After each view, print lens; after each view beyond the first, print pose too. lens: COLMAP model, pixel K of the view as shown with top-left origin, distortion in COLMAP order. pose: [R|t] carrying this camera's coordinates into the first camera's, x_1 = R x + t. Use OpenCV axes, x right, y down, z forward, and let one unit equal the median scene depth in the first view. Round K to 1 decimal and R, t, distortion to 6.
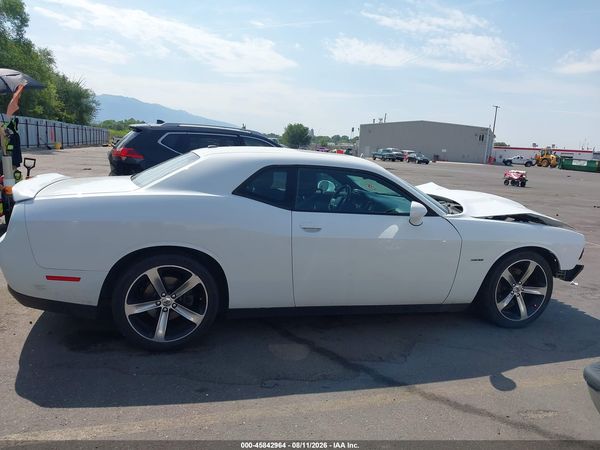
lens RADIAL K [[466.2, 0, 296.6], [0, 466.2, 221.0], [0, 0, 1]] dist [0.048036, -0.071035]
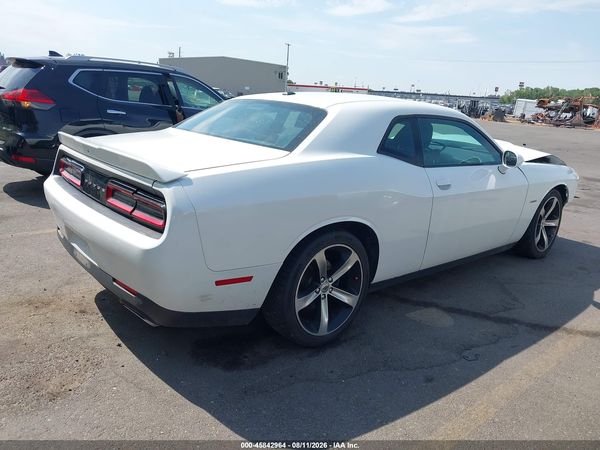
lens RADIAL K [[466.2, 0, 296.6], [0, 466.2, 221.0], [0, 0, 1]] dist [0.048036, -0.071035]
pose [[0.913678, -0.108289, 0.391748, -0.635789], [0.056937, 0.988451, 0.140438, -0.065001], [-0.402432, -0.106010, 0.909291, 0.272392]]
